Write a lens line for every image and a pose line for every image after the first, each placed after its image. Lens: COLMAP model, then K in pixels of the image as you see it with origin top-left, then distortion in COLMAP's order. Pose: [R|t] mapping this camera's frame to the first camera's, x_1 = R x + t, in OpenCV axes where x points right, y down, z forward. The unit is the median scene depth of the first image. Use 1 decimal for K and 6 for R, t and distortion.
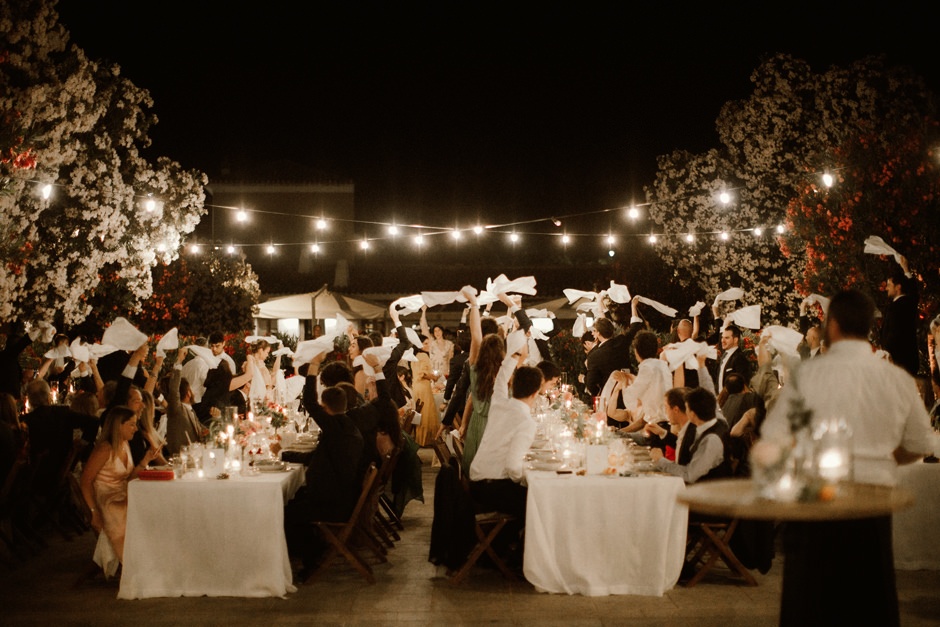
lens RADIAL K [[1340.6, 0, 471.6], [0, 1340.6, 343.4], [0, 0, 1]] dist [-0.122446, 0.075893]
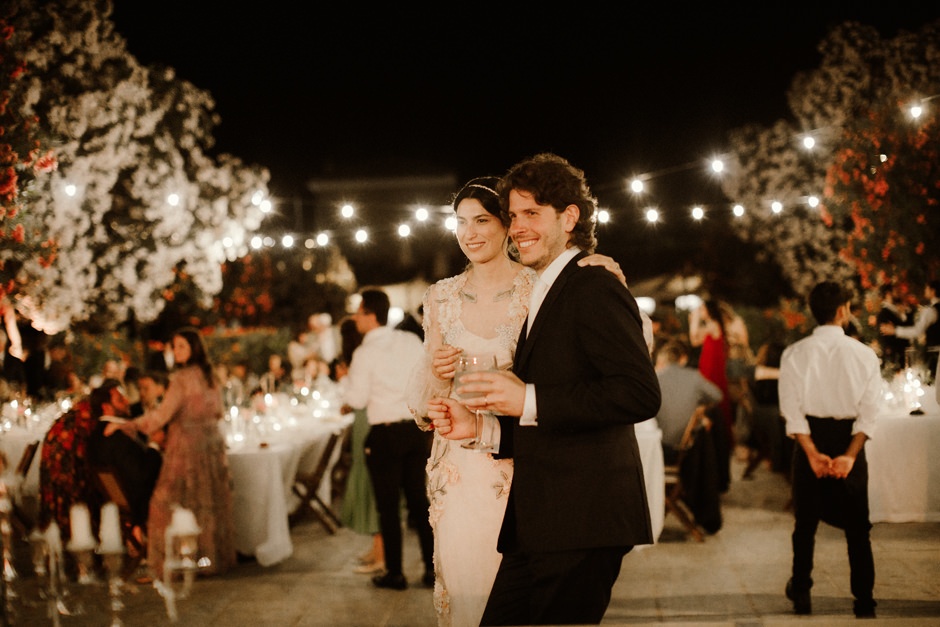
lens RADIAL K [[1359.4, 0, 472.0], [0, 1359.4, 313.6], [0, 0, 1]] dist [-0.116785, 0.121694]
pose [[0.994694, -0.038417, -0.095436, 0.057727], [0.036928, 0.999168, -0.017320, 0.008885], [0.096022, 0.013704, 0.995285, -0.031653]]
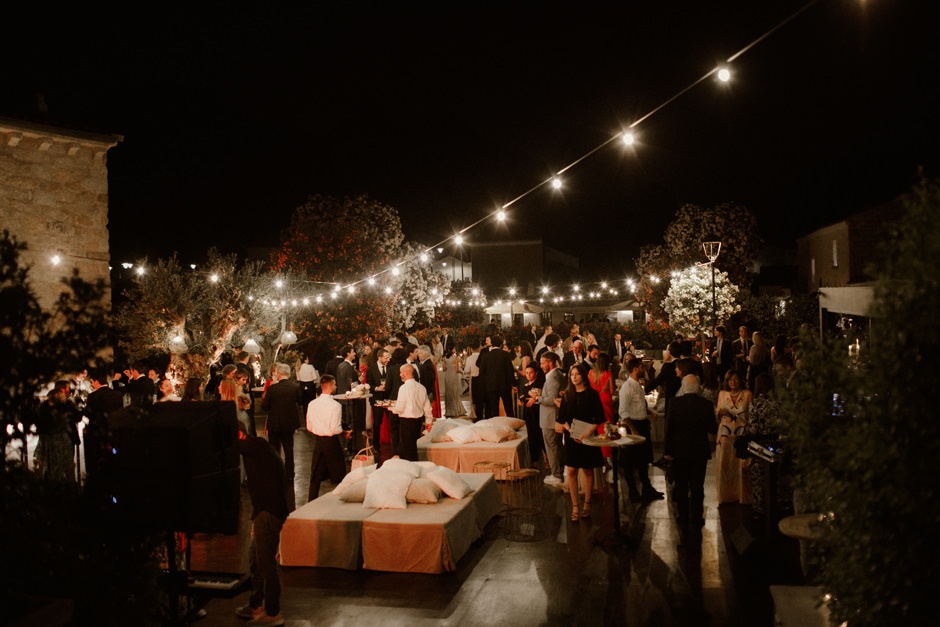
lens RADIAL K [[901.7, 0, 470.0], [0, 901.7, 313.5], [0, 0, 1]] dist [-0.105785, 0.130467]
pose [[0.976964, -0.026859, -0.211709, 0.263328], [0.027226, 0.999629, -0.001182, -0.040800], [0.211662, -0.004609, 0.977332, -0.946622]]
